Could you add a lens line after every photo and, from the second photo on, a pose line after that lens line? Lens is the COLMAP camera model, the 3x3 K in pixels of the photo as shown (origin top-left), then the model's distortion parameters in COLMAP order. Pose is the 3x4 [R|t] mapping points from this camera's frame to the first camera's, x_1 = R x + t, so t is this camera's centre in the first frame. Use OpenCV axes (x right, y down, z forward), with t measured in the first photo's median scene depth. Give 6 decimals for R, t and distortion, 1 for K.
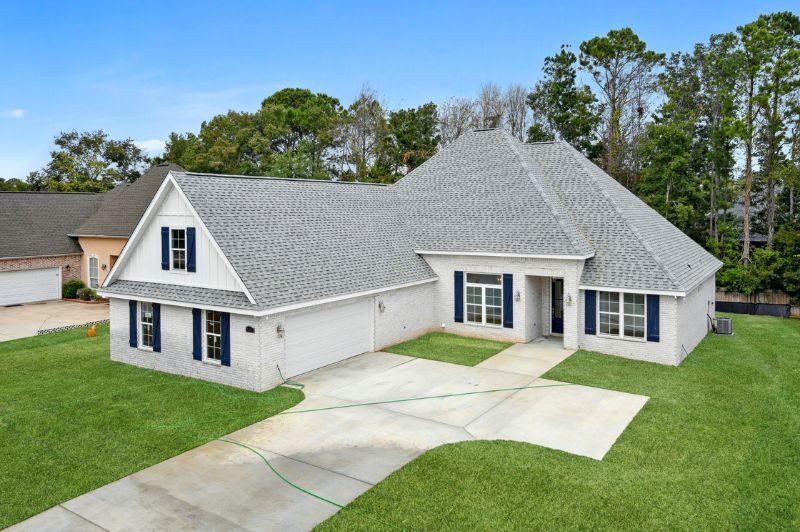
lens RADIAL K [[612.0, 0, 400.6], [0, 612.0, 239.7], [0, 0, 1]] dist [0.004579, 0.000043]
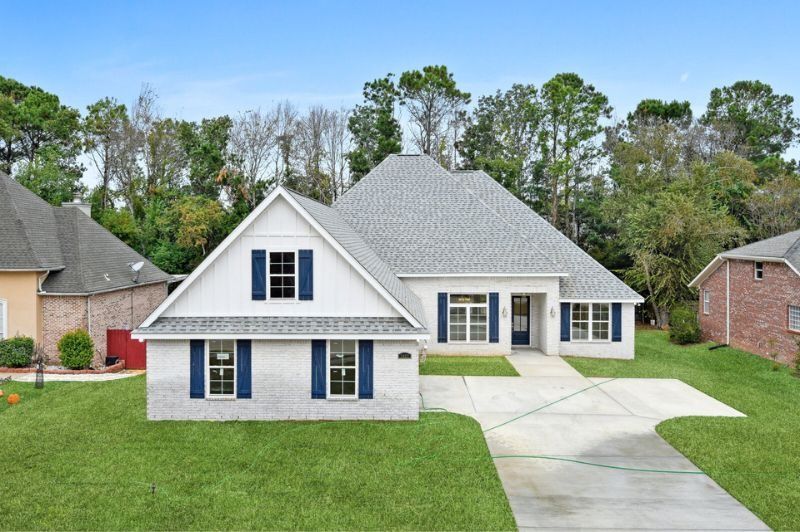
lens RADIAL K [[680.9, 0, 386.5], [0, 680.9, 264.4], [0, 0, 1]] dist [-0.006109, 0.001104]
pose [[0.844073, -0.017713, 0.535936, -0.674630], [0.022973, 0.999731, -0.003141, 0.006009], [-0.535737, 0.014963, 0.844253, 0.094773]]
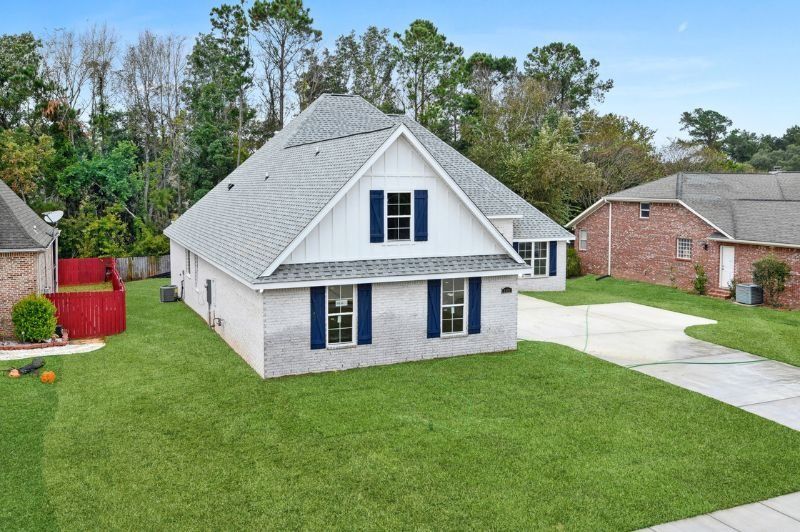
lens RADIAL K [[726.8, 0, 400.0], [0, 726.8, 266.0], [0, 0, 1]] dist [0.003225, 0.002335]
pose [[0.531451, -0.086798, 0.842631, -1.089131], [0.038207, 0.996180, 0.078518, 0.004552], [-0.846227, -0.009534, 0.532737, 0.411024]]
